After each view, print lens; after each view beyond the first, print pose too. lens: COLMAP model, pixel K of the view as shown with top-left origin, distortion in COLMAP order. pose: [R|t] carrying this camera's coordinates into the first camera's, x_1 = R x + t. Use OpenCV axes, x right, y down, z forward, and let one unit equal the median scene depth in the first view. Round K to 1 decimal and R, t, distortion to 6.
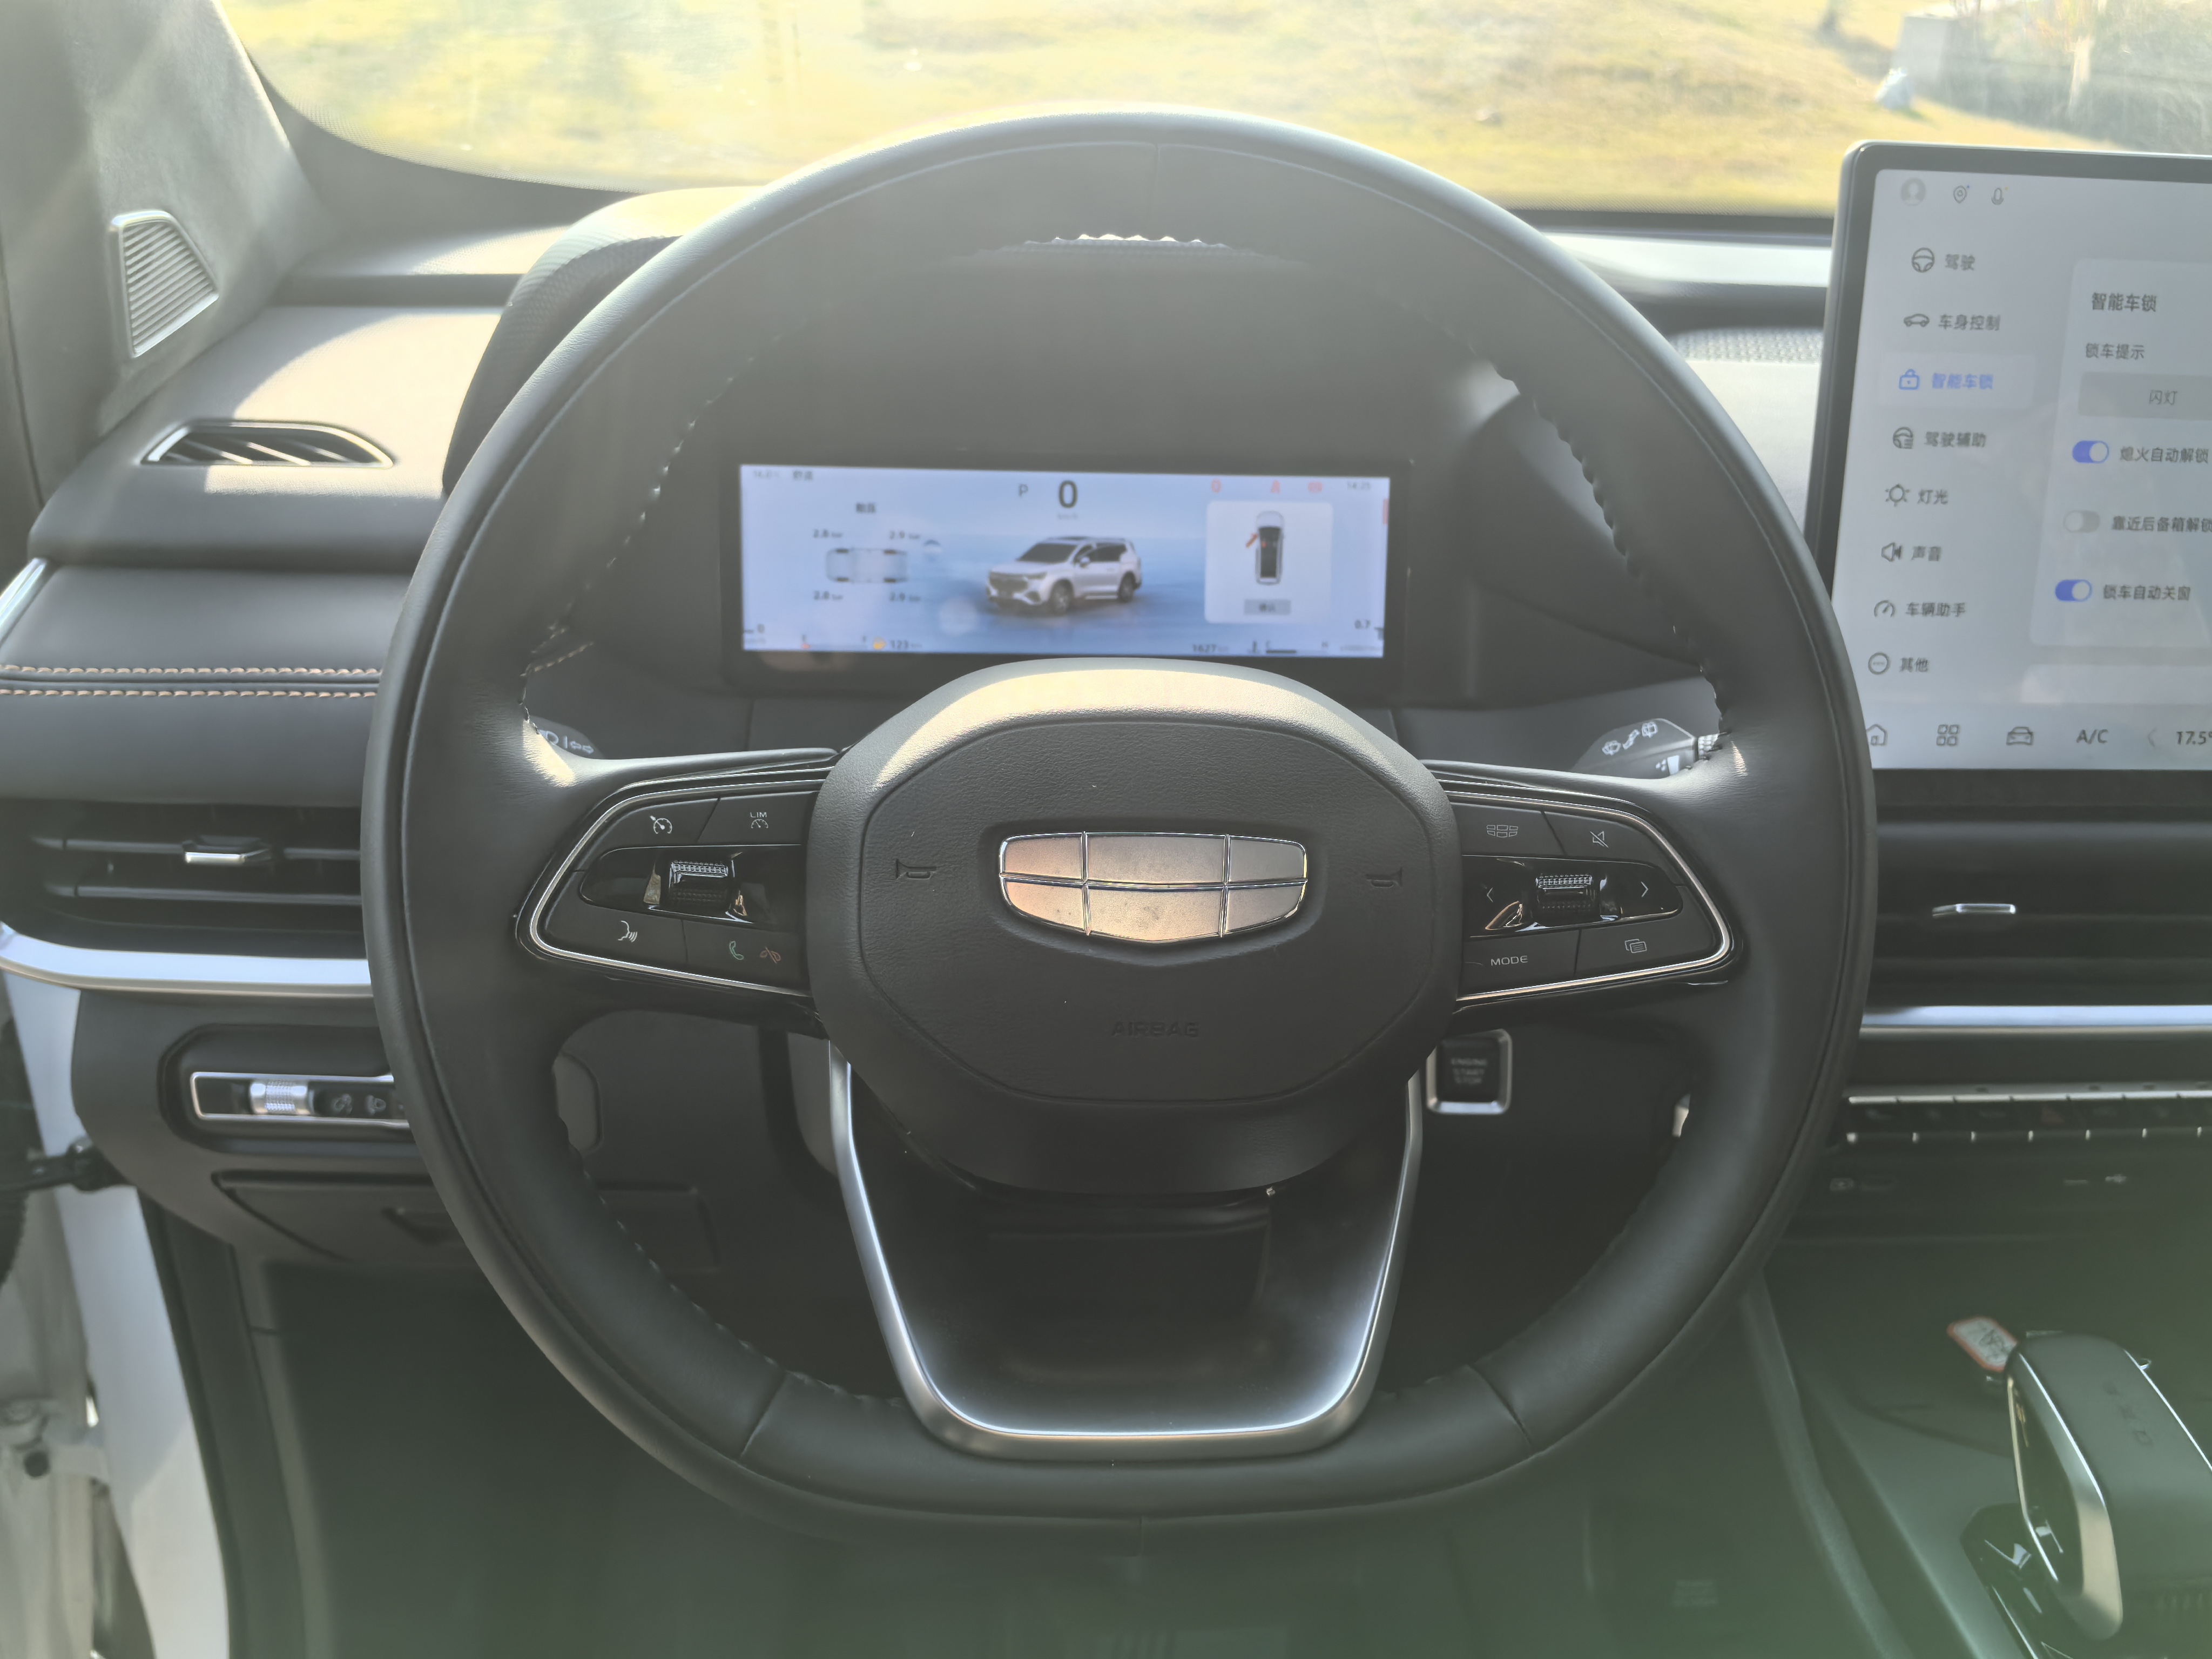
lens RADIAL K [[1740.0, 0, 1088.3], [0, 1740.0, 829.5], [0, 0, 1]] dist [0.083911, -0.107874]
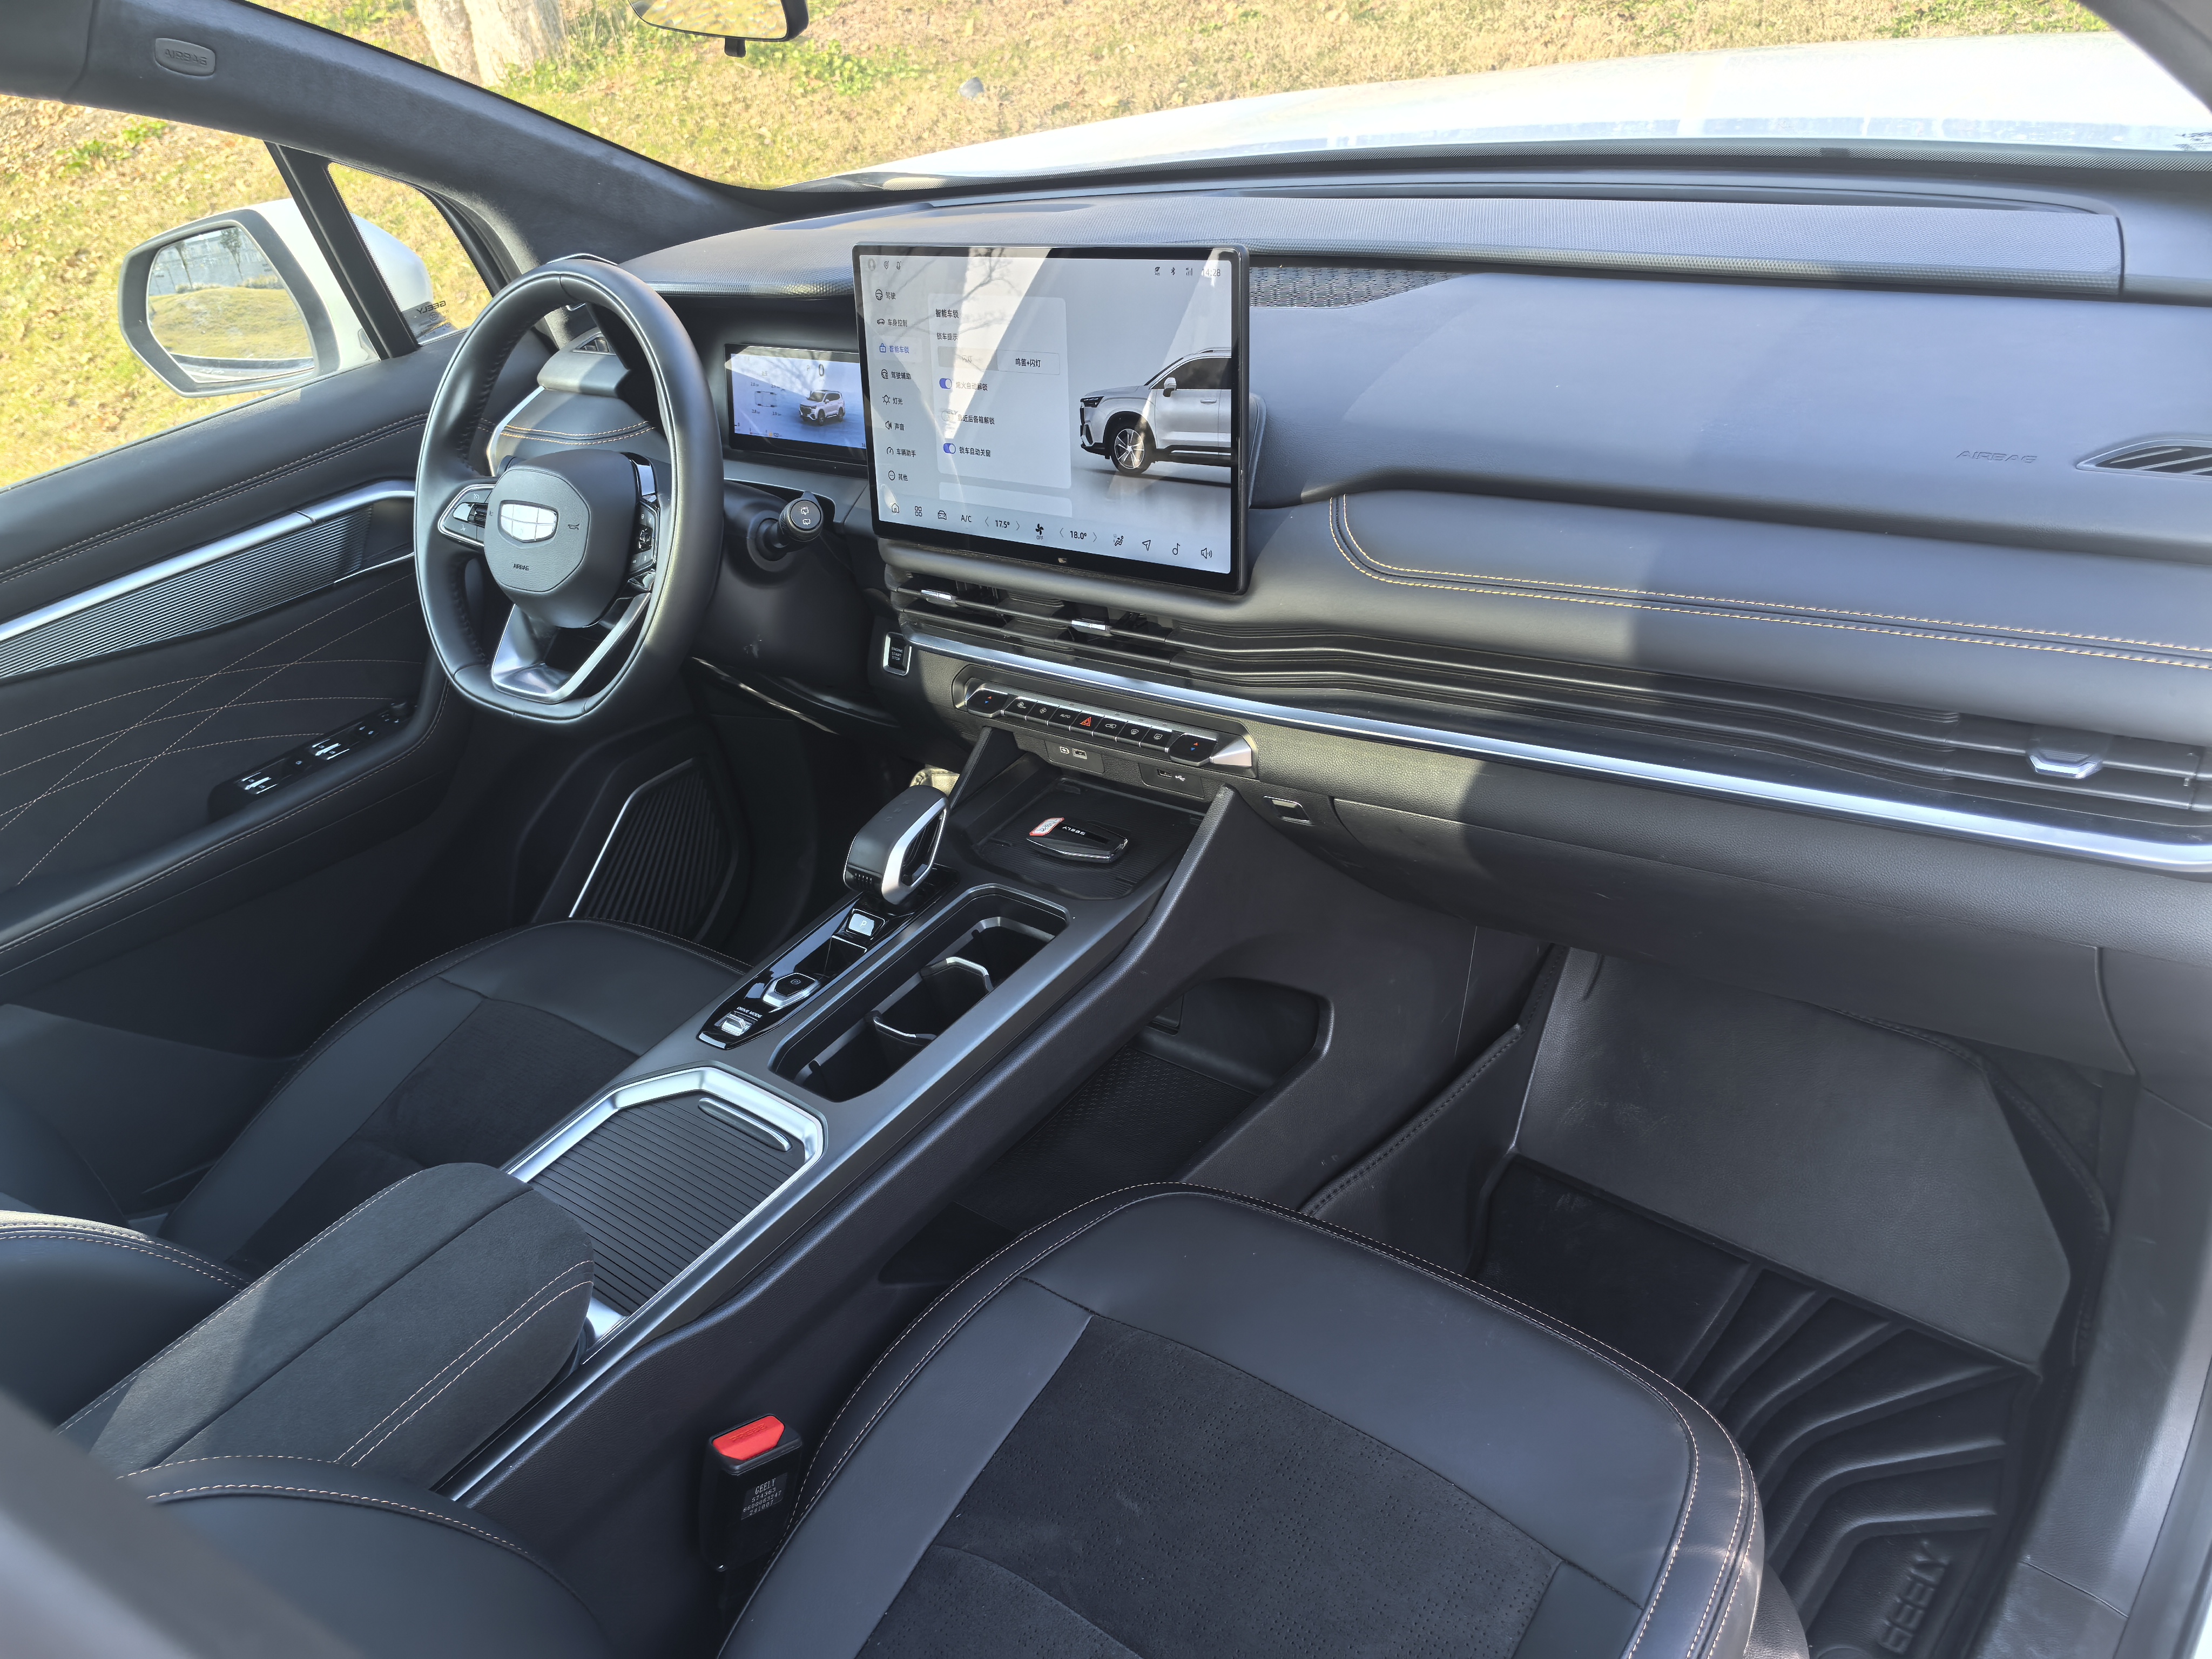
lens RADIAL K [[1740.0, 0, 1125.7], [0, 1740.0, 844.9], [0, 0, 1]] dist [0.083911, -0.107874]
pose [[0.687720, 0.224376, -0.690432, 1.922582], [-0.107897, 0.972068, 0.208429, -0.110746], [0.717913, -0.068845, 0.692720, -0.307201]]
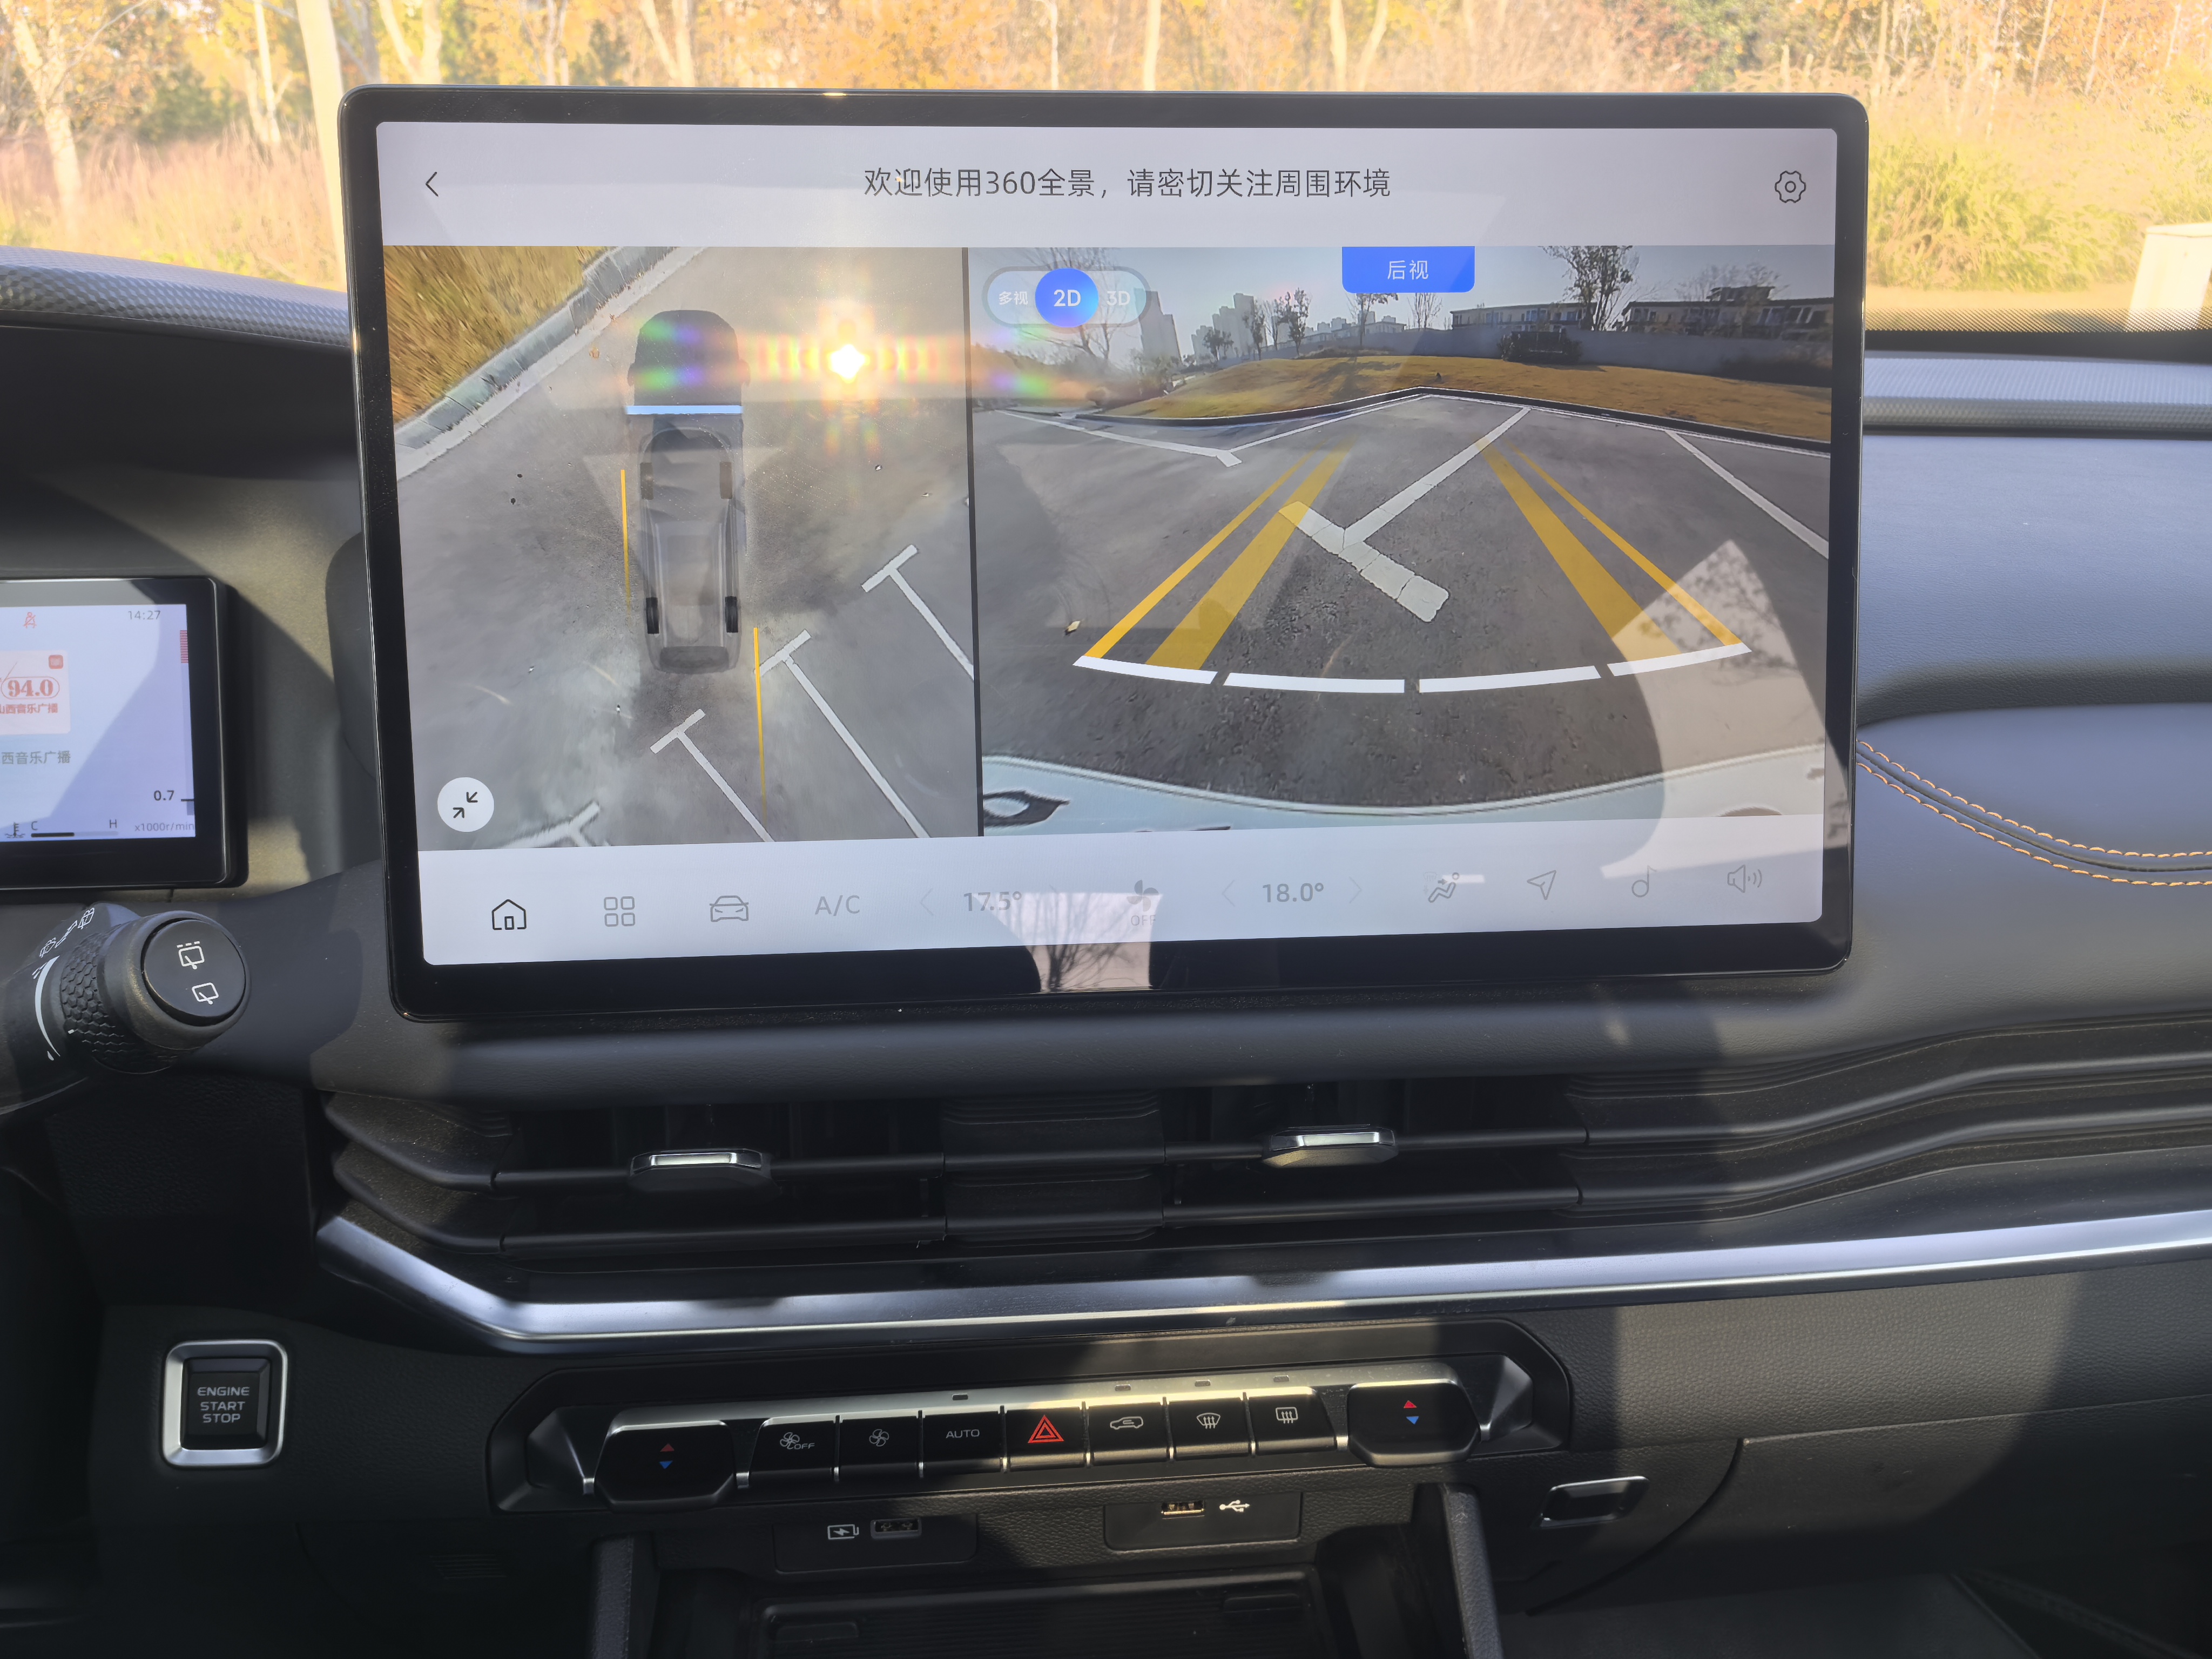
lens RADIAL K [[1740.0, 0, 1050.2], [0, 1740.0, 833.3], [0, 0, 1]] dist [0.083911, -0.107874]
pose [[0.998845, -0.040394, -0.026015, 0.573110], [0.037088, 0.992439, -0.116999, 0.003055], [0.030545, 0.115899, 0.992791, 0.259228]]
